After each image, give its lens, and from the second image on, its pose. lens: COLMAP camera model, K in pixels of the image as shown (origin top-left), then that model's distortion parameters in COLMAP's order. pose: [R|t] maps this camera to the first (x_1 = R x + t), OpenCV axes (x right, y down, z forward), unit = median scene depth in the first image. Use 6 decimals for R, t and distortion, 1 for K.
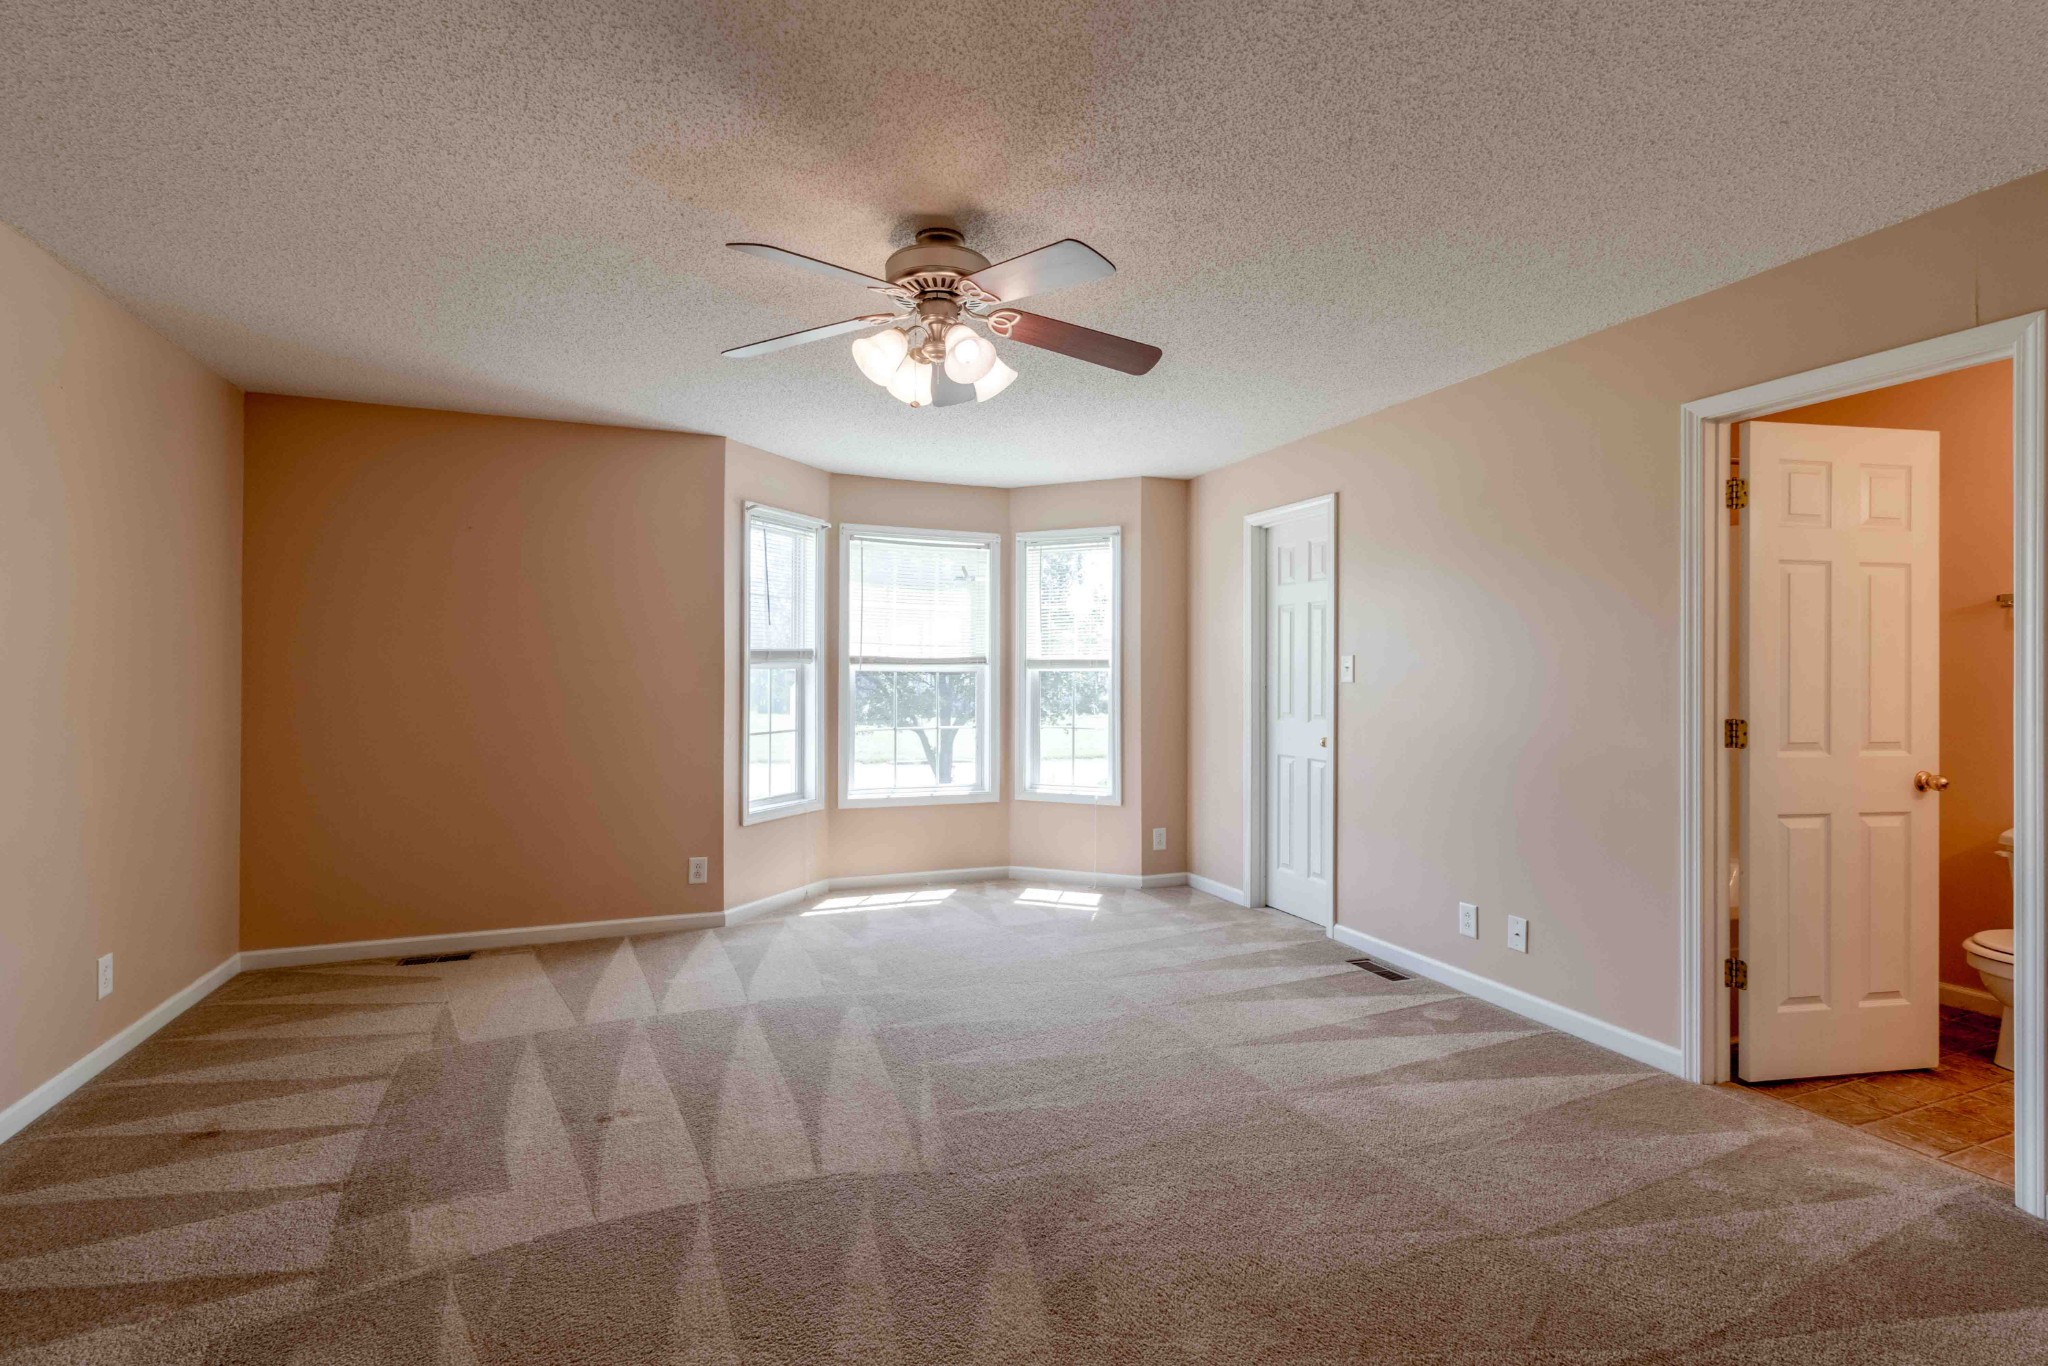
lens RADIAL K [[952.0, 0, 1006.1], [0, 952.0, 675.5], [0, 0, 1]] dist [0.000083, -0.000049]
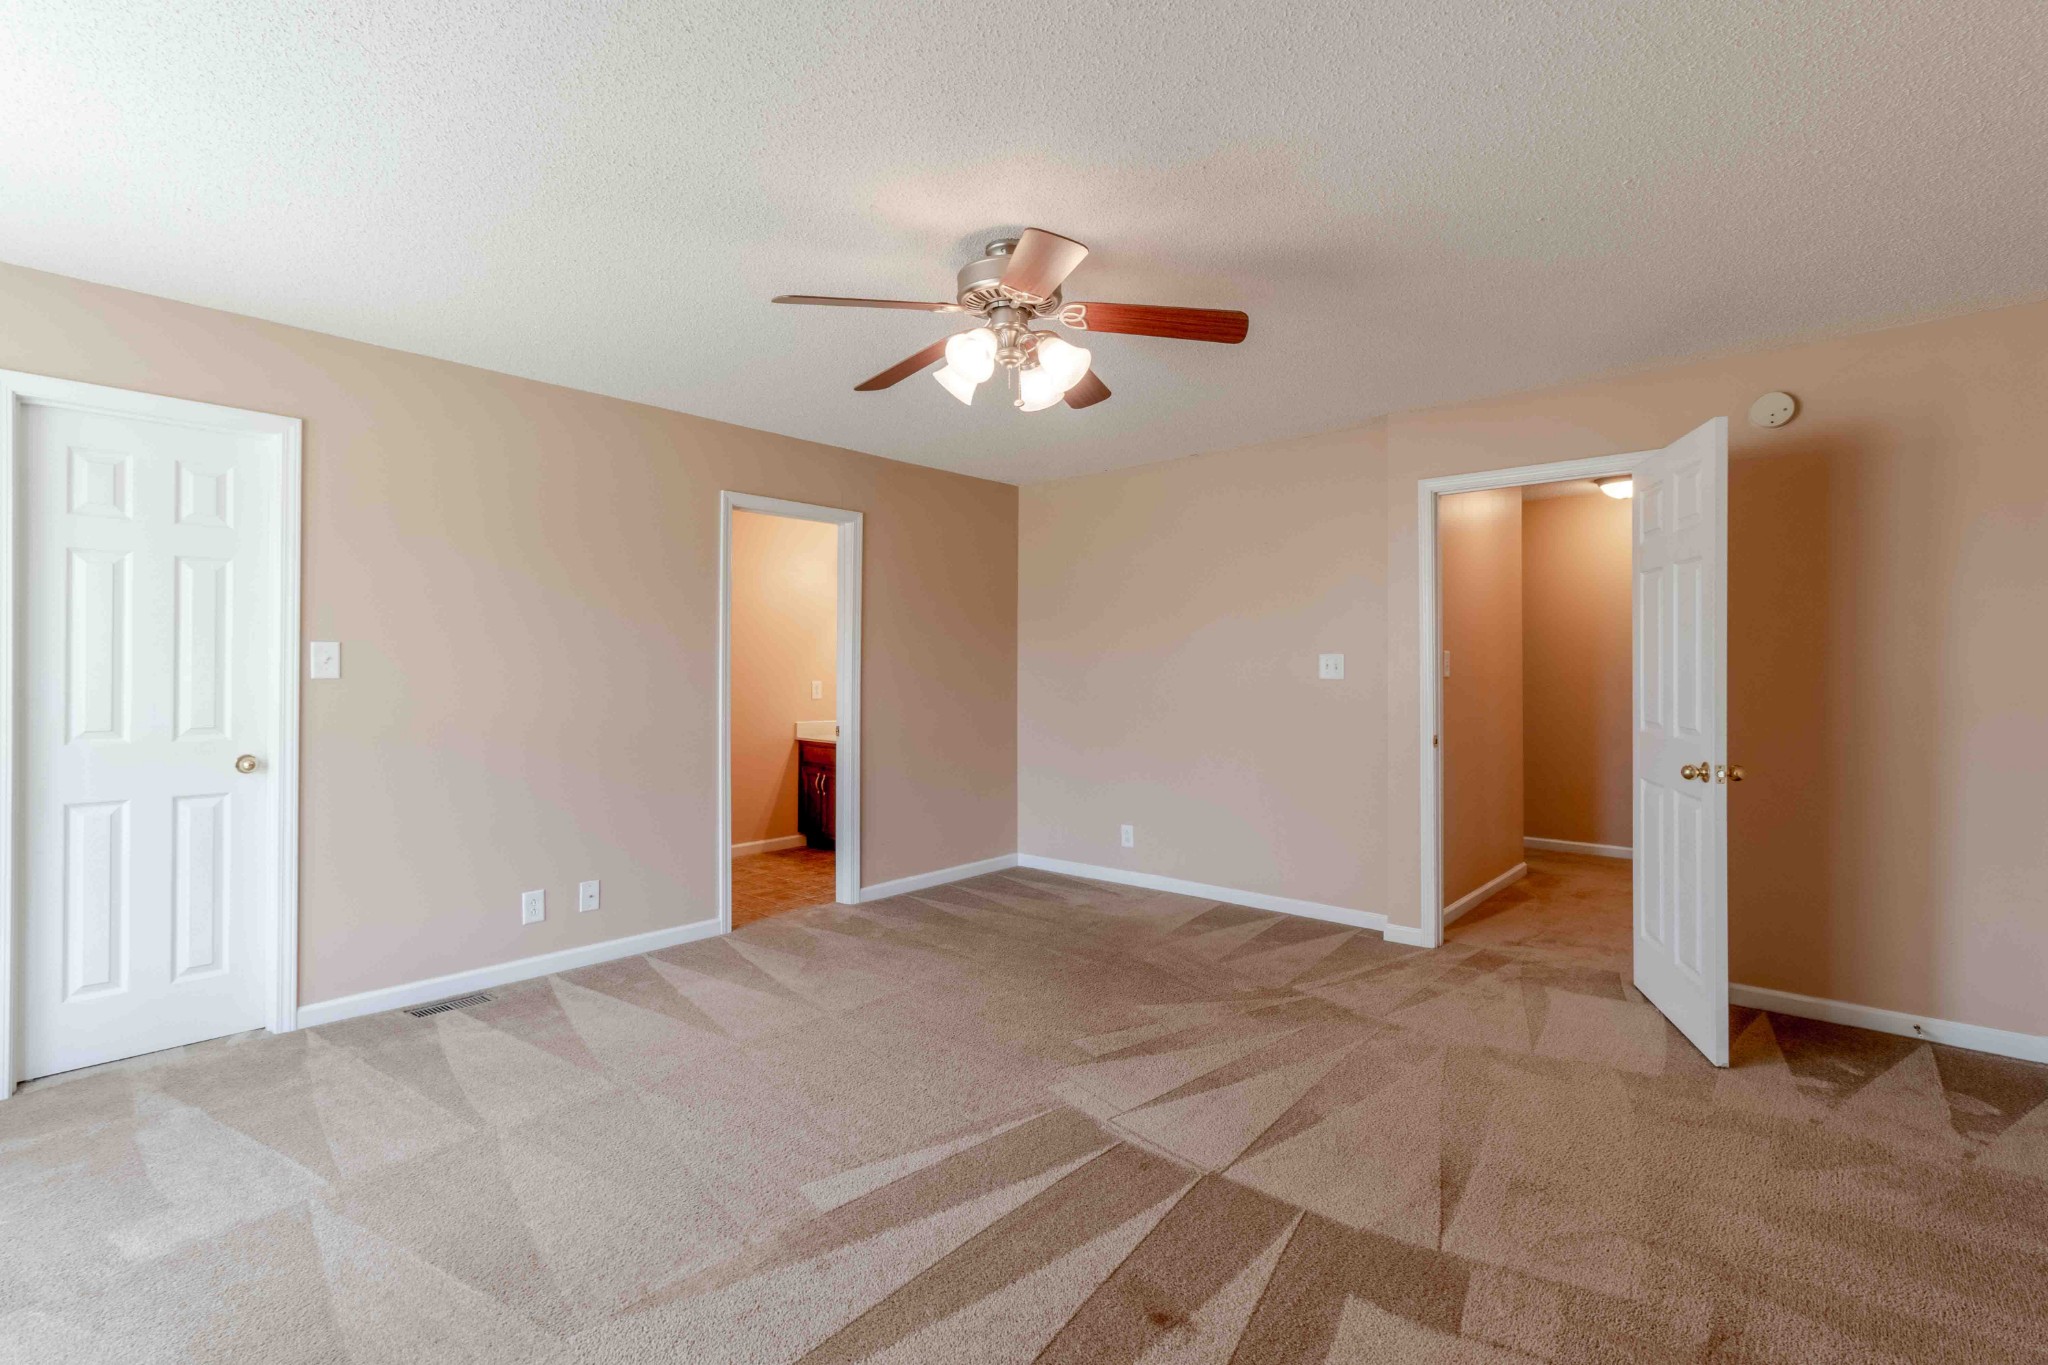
lens RADIAL K [[952.0, 0, 1006.1], [0, 952.0, 675.0], [0, 0, 1]] dist [0.000083, -0.000049]
pose [[-0.464783, 0.009249, 0.885376, -0.662016], [0.008729, 0.999945, -0.005864, 0.017497], [-0.885381, 0.005003, -0.464838, 1.025959]]
